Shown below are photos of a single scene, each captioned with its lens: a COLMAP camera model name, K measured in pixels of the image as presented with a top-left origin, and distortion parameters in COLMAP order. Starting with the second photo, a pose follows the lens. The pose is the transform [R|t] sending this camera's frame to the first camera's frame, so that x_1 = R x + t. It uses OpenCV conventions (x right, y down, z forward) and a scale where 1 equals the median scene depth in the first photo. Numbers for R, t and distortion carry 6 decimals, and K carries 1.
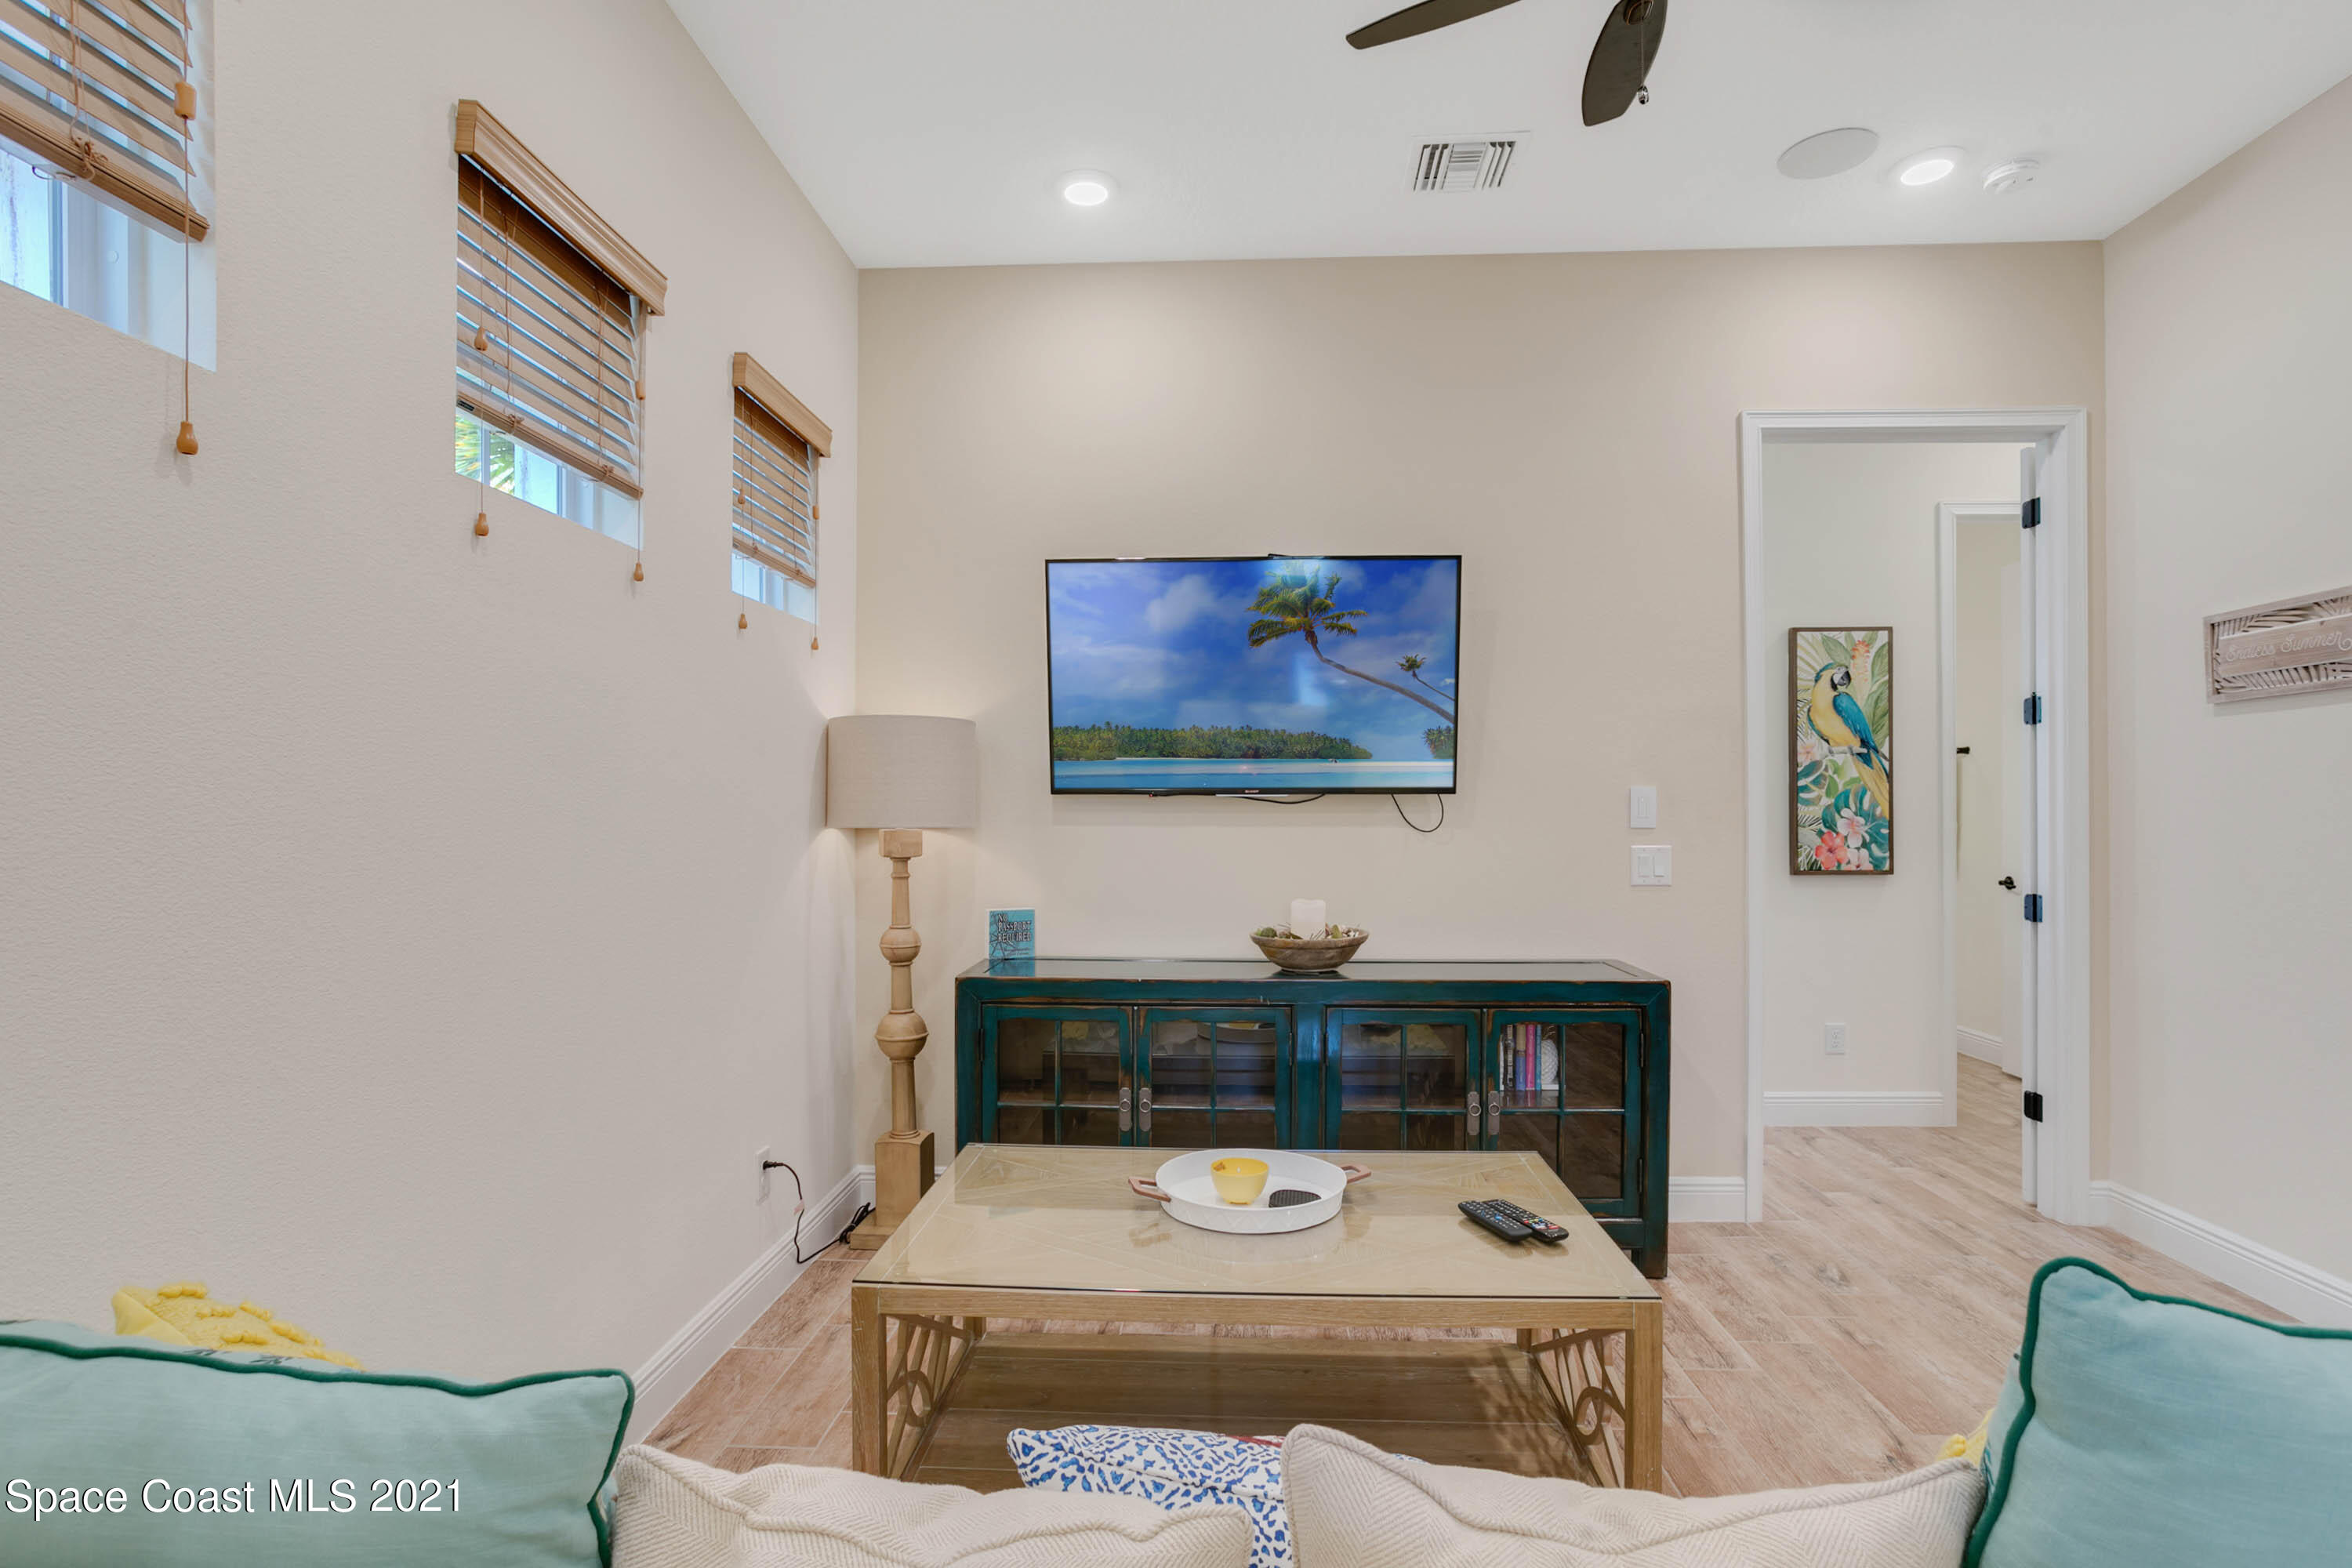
lens RADIAL K [[1141.9, 0, 1189.4], [0, 1141.9, 799.7], [0, 0, 1]] dist [0.000101, -0.000548]
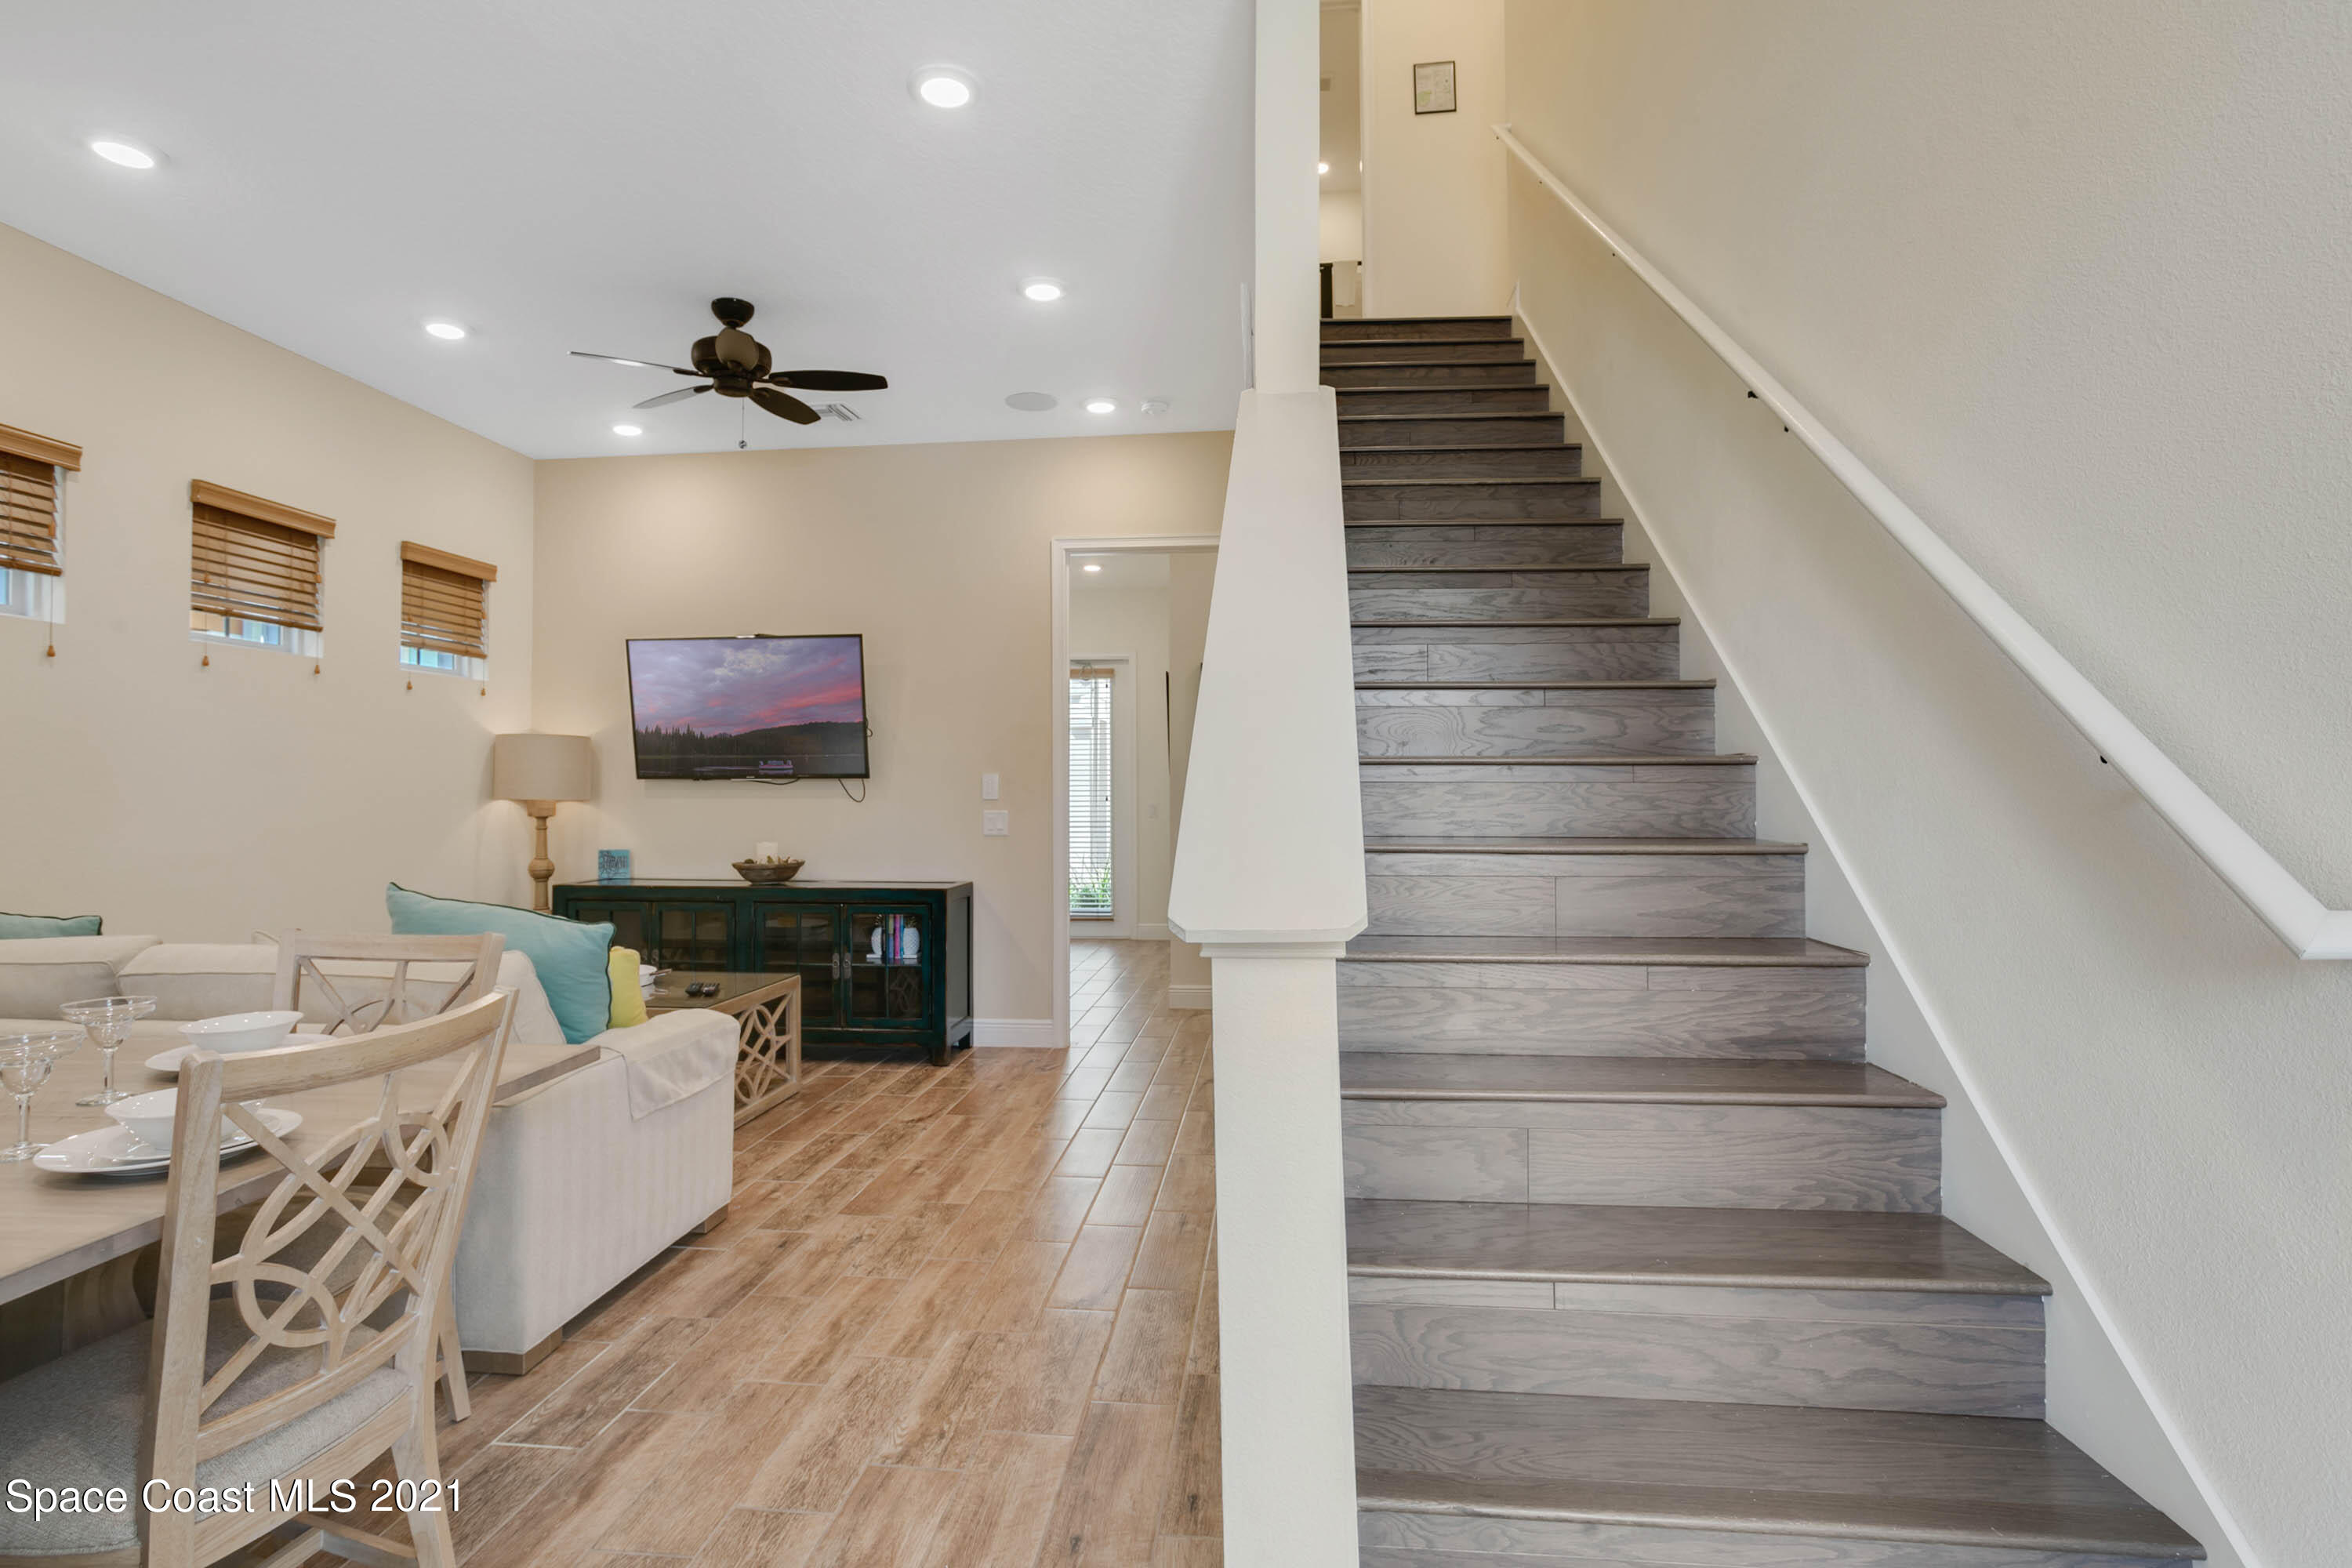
lens RADIAL K [[1141.9, 0, 1167.8], [0, 1141.9, 784.8], [0, 0, 1]] dist [0.000101, -0.000548]
pose [[0.997122, -0.002503, -0.075775, 0.813502], [0.002099, 0.999983, -0.005406, 0.014435], [0.075788, 0.005232, 0.997110, -0.625537]]
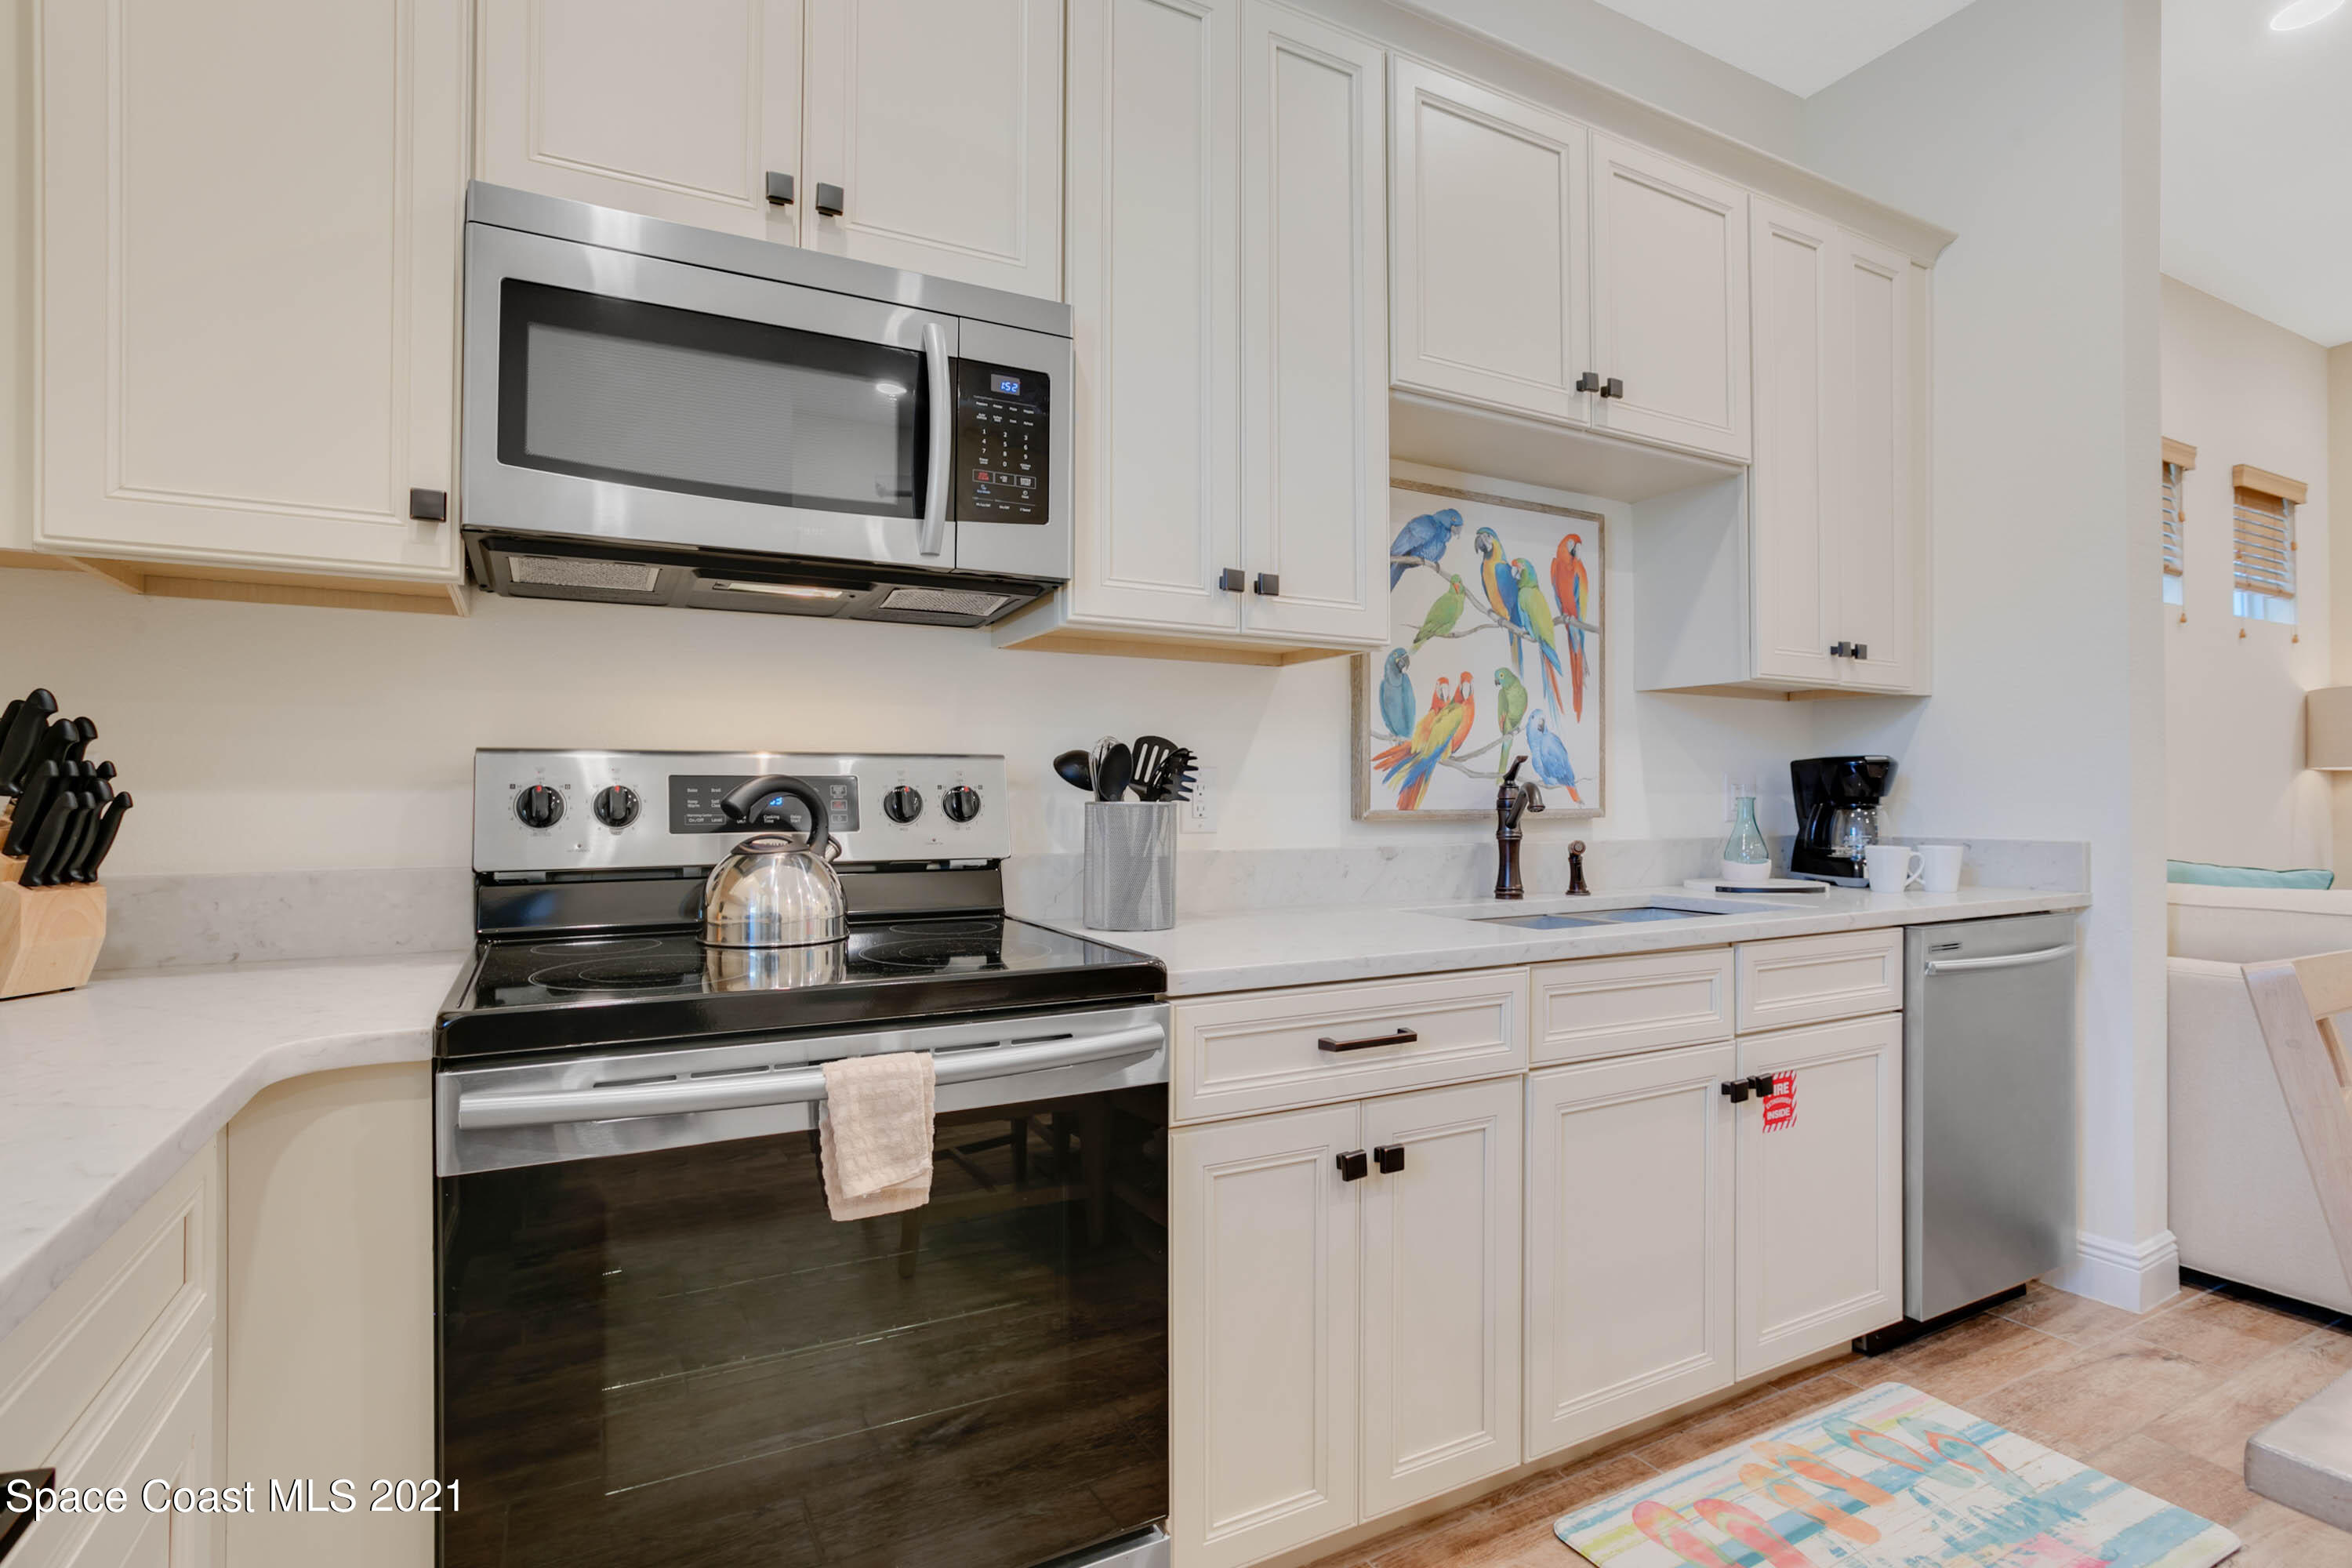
lens RADIAL K [[1141.9, 0, 1187.5], [0, 1141.9, 783.9], [0, 0, 1]] dist [0.000101, -0.000548]
pose [[0.510735, -0.017970, -0.859551, 0.180706], [0.001953, 0.999803, -0.019742, 0.067647], [0.859736, 0.008404, 0.510669, -0.885364]]
